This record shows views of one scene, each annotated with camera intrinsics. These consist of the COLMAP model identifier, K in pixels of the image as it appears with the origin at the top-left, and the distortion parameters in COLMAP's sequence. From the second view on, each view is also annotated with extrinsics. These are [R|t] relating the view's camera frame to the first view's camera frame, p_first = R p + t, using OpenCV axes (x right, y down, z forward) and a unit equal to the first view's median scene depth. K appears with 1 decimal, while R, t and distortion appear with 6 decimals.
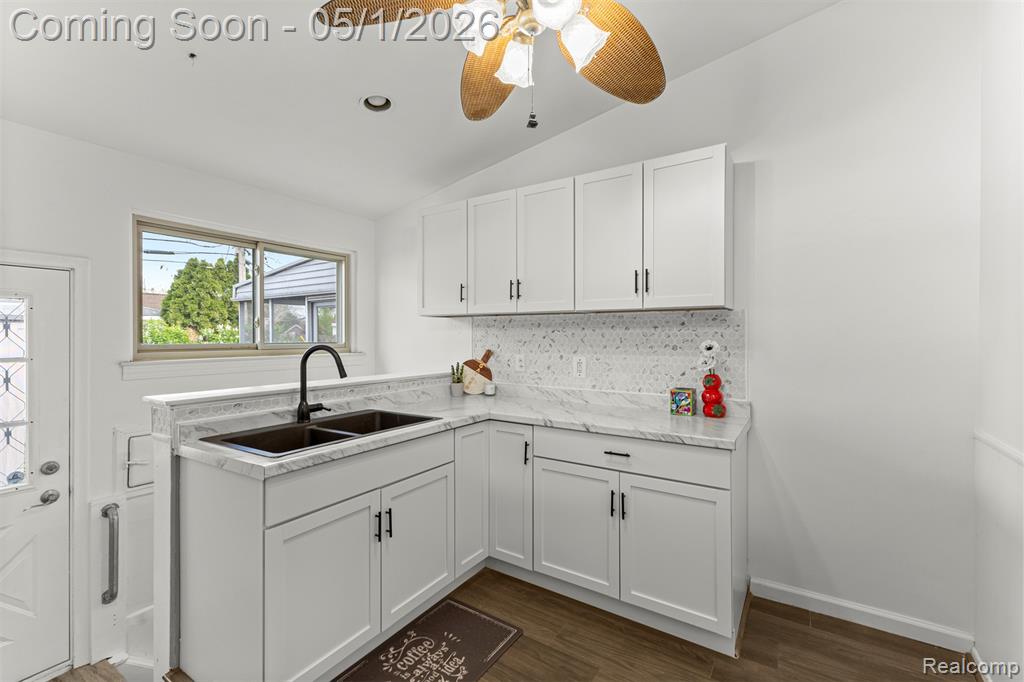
lens RADIAL K [[441.5, 0, 512.2], [0, 441.5, 337.2], [0, 0, 1]] dist [0.001743, 0.000069]
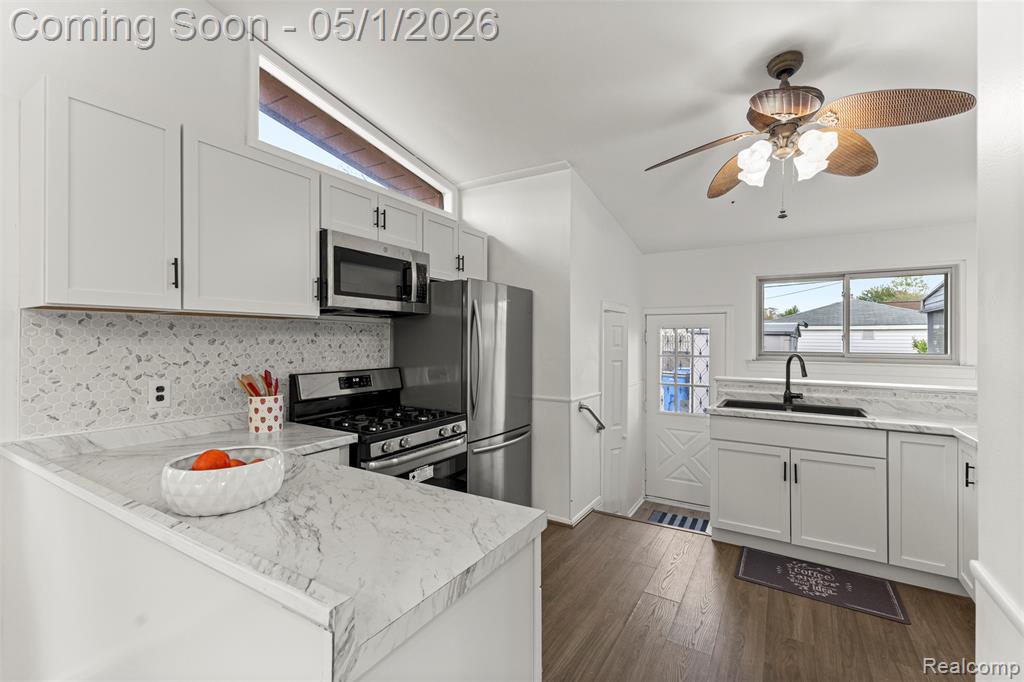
lens RADIAL K [[436.6, 0, 513.1], [0, 436.6, 338.9], [0, 0, 1]] dist [0.009868, 0.000086]
pose [[0.027851, -0.003662, -0.999605, 1.026605], [-0.007767, 0.999962, -0.003880, -0.020966], [0.999582, 0.007872, 0.027822, -0.005982]]
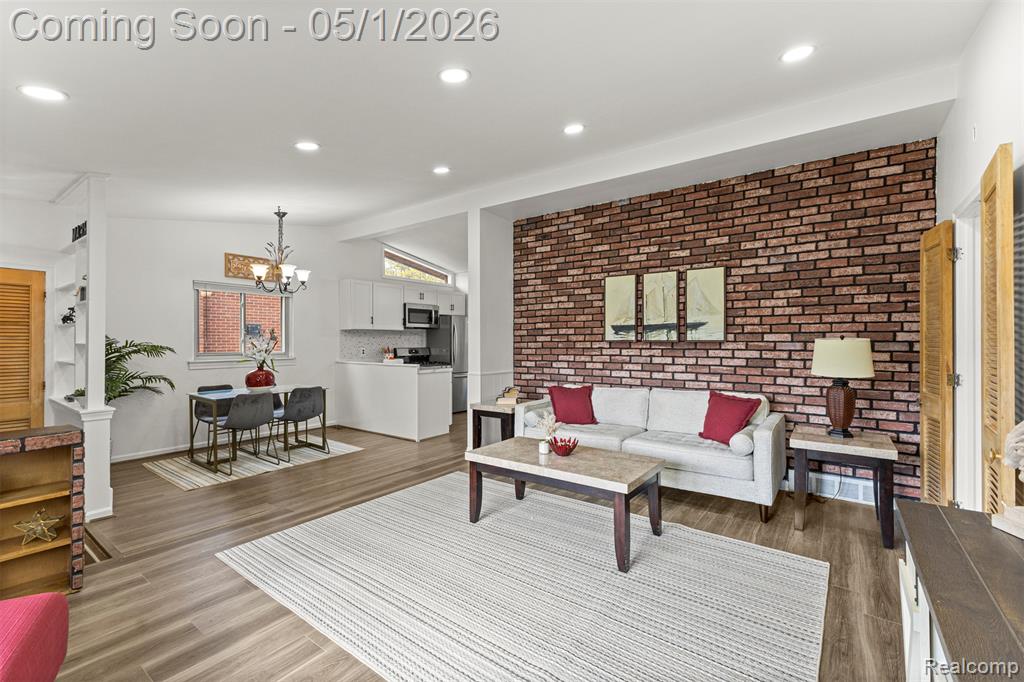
lens RADIAL K [[441.5, 0, 512.2], [0, 441.5, 337.2], [0, 0, 1]] dist [0.001743, 0.000069]
pose [[-0.064361, -0.008307, -0.997892, 5.032032], [-0.004620, 0.999957, -0.008027, 0.024804], [0.997916, 0.004094, -0.064396, 1.083754]]
